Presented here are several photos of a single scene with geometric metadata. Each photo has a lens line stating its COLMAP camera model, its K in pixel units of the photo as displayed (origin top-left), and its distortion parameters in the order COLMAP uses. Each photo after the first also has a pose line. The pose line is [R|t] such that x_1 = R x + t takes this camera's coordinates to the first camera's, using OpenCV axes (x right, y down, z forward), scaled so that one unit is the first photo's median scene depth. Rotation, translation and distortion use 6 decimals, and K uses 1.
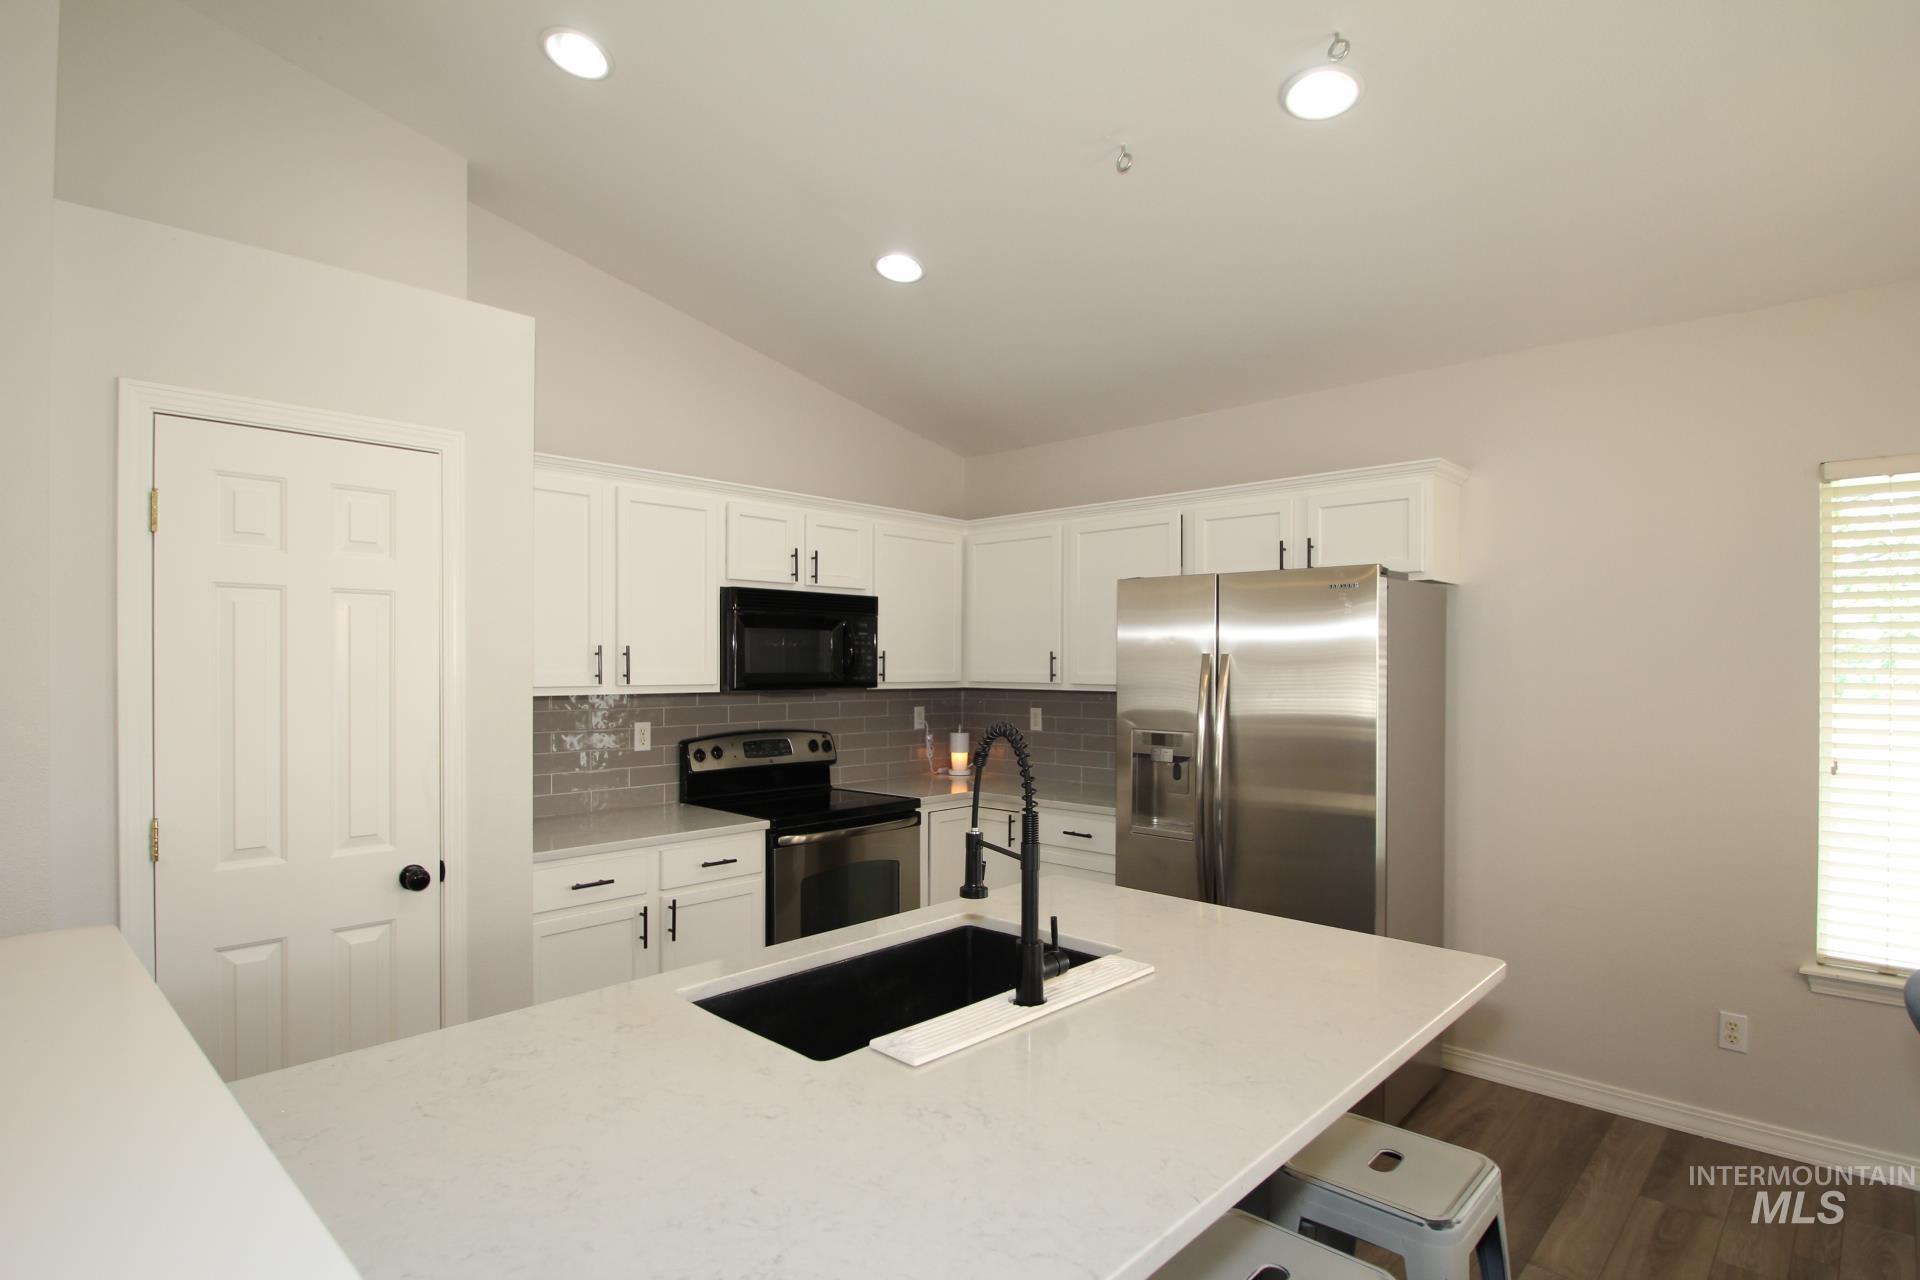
lens RADIAL K [[987.8, 0, 951.0], [0, 987.8, 670.9], [0, 0, 1]] dist [0.001352, -0.014334]
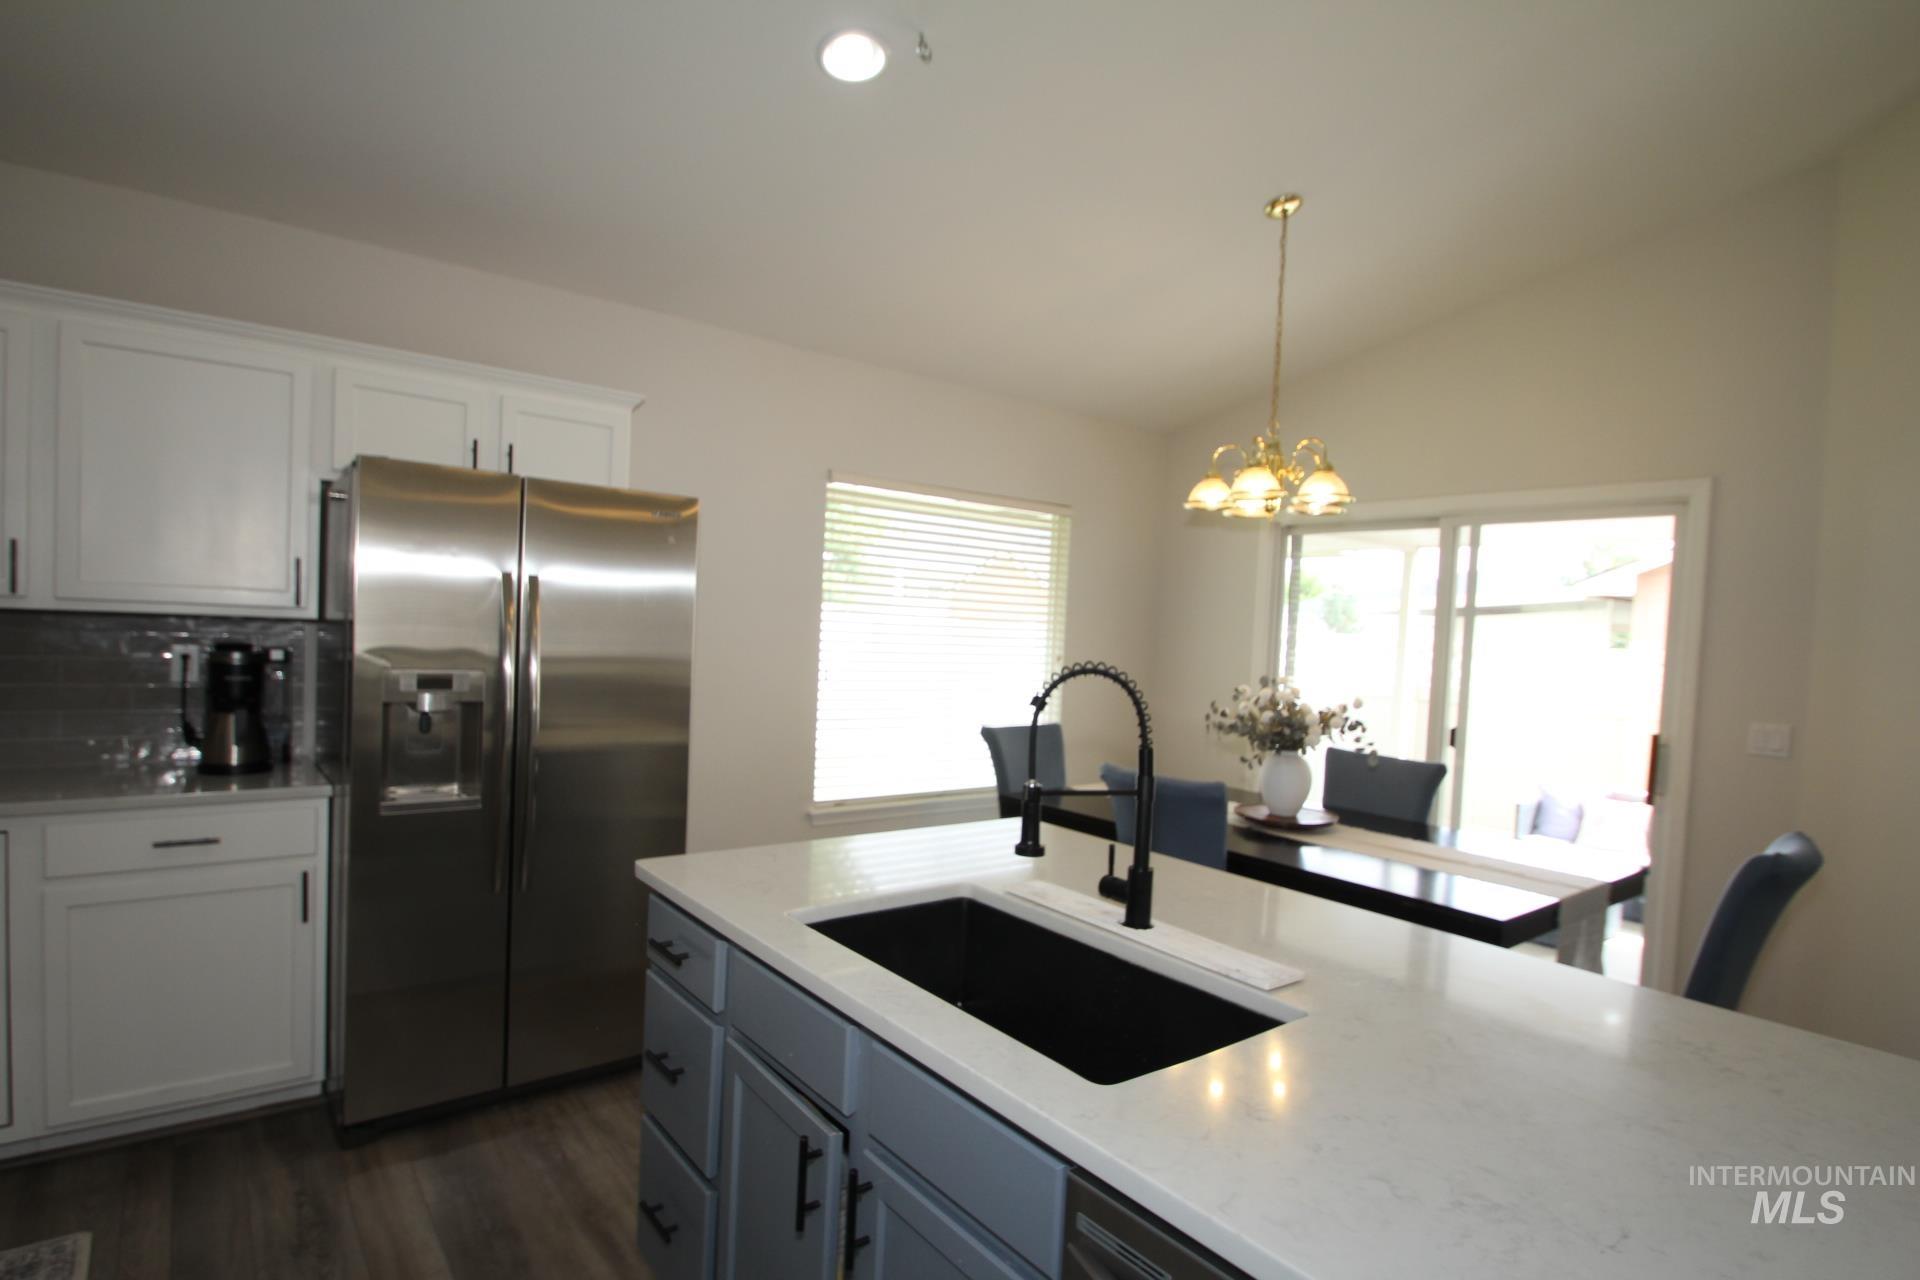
lens RADIAL K [[987.8, 0, 951.0], [0, 987.8, 670.9], [0, 0, 1]] dist [0.001352, -0.014334]
pose [[0.148930, -0.047651, 0.987699, -0.435470], [-0.044349, 0.997511, 0.054811, -0.000679], [-0.987853, -0.051967, 0.146446, 0.446085]]
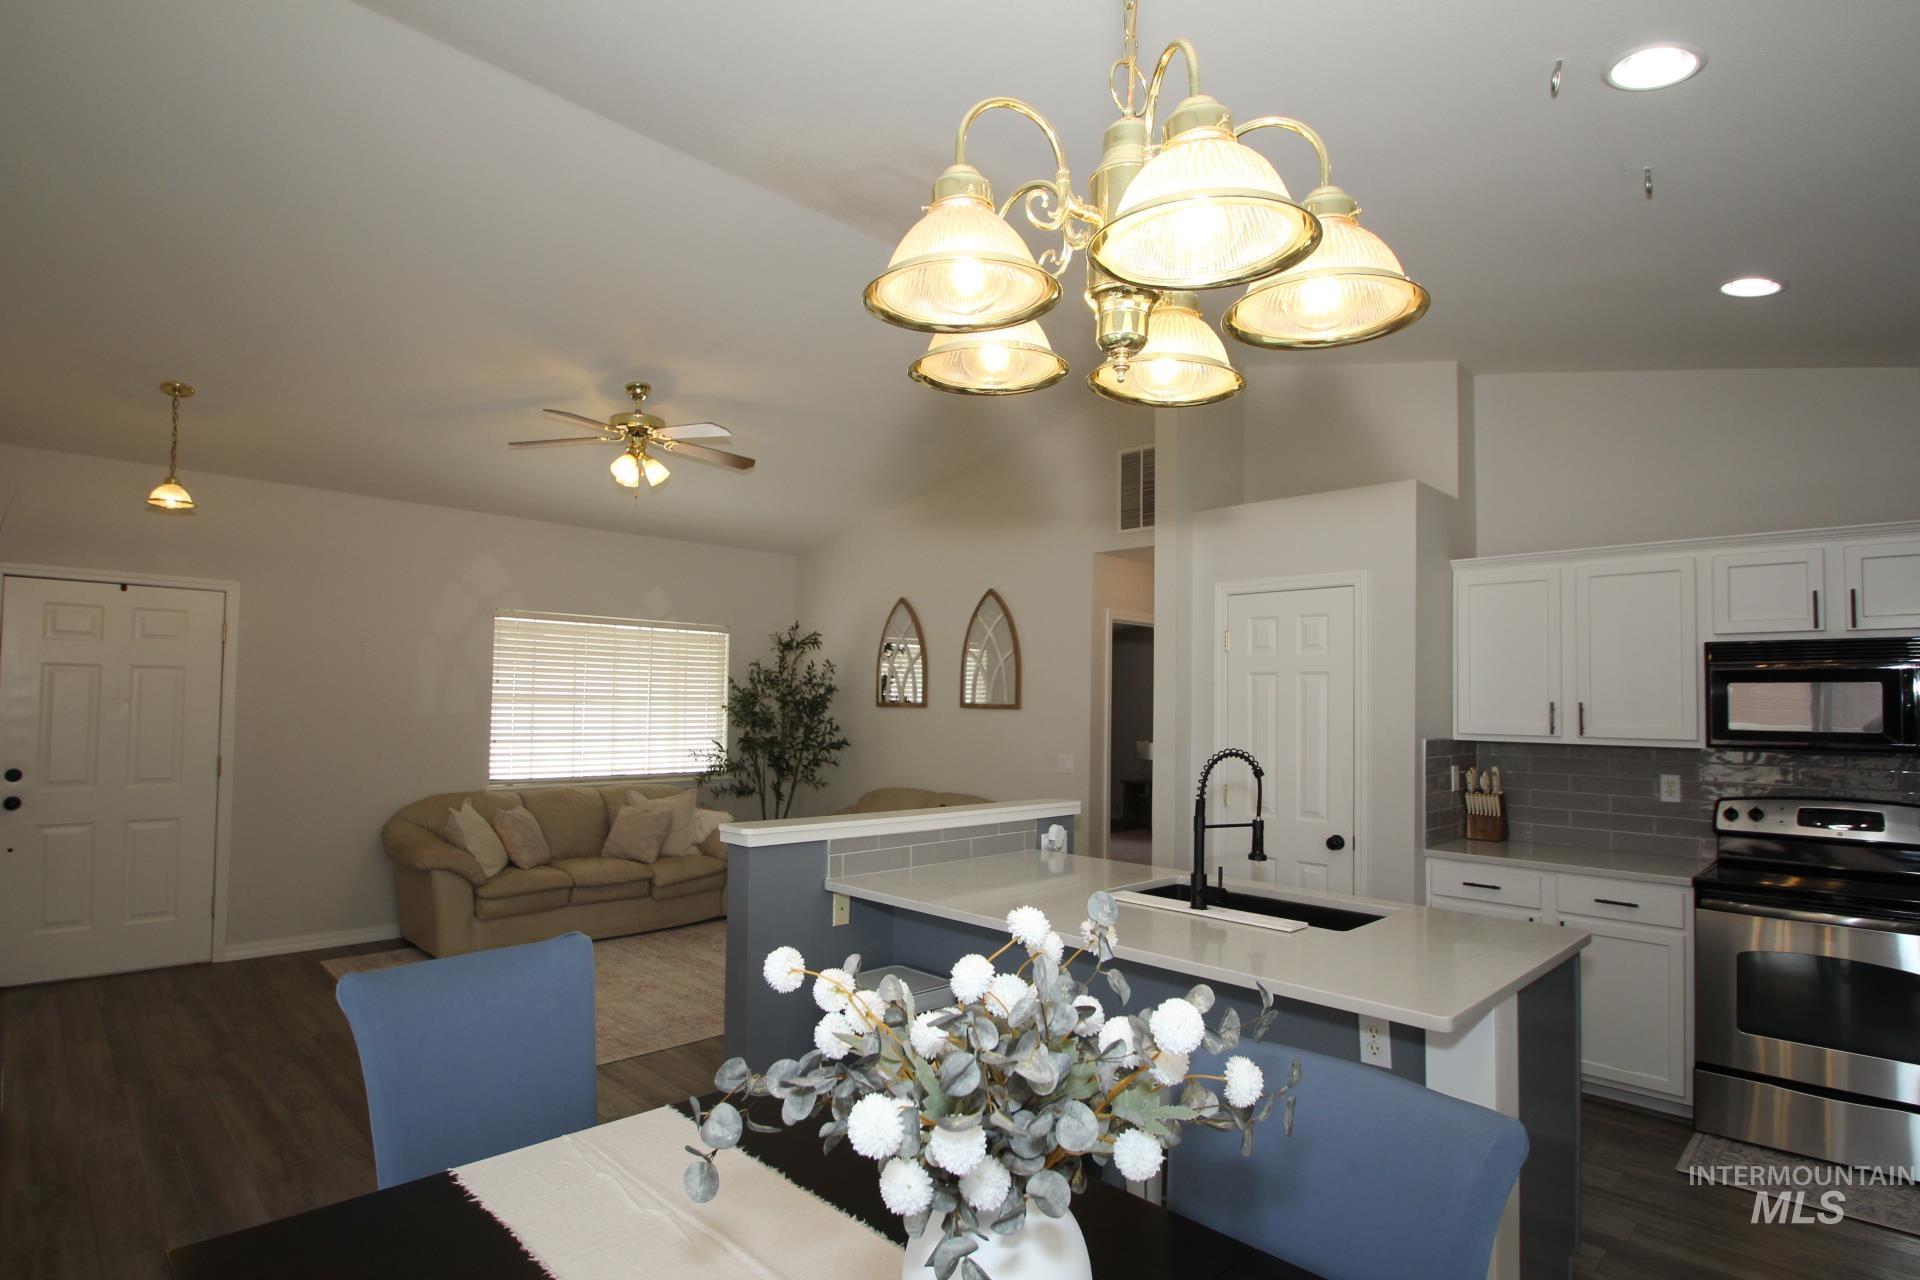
lens RADIAL K [[987.8, 0, 951.0], [0, 987.8, 670.9], [0, 0, 1]] dist [0.001352, -0.014334]
pose [[-0.031239, -0.038582, -0.998767, 0.751209], [-0.024361, 0.998987, -0.037829, -0.000350], [0.999215, 0.023149, -0.032147, 0.261055]]
